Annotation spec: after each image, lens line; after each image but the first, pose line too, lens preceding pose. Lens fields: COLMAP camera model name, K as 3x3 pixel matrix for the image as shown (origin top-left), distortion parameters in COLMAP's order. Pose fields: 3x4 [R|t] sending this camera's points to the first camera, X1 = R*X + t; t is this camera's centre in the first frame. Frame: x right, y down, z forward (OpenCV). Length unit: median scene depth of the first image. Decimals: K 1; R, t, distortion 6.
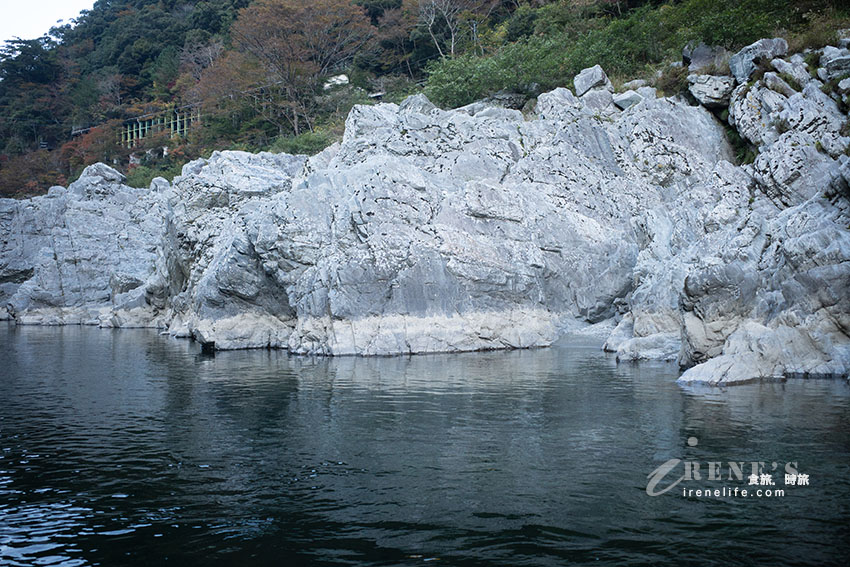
lens RADIAL K [[676.8, 0, 424.5], [0, 676.8, 287.6], [0, 0, 1]] dist [-0.025080, 0.004718]
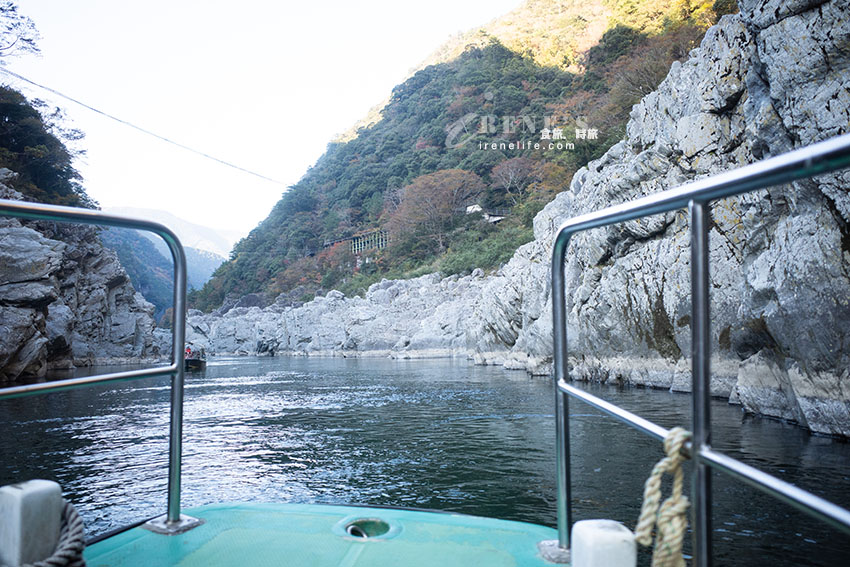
lens RADIAL K [[676.8, 0, 425.9], [0, 676.8, 283.4], [0, 0, 1]] dist [-0.025080, 0.004718]
pose [[0.943194, -0.043185, -0.329423, 0.253581], [0.018768, 0.996858, -0.076948, -0.008423], [0.331711, 0.066394, 0.941042, -0.473381]]
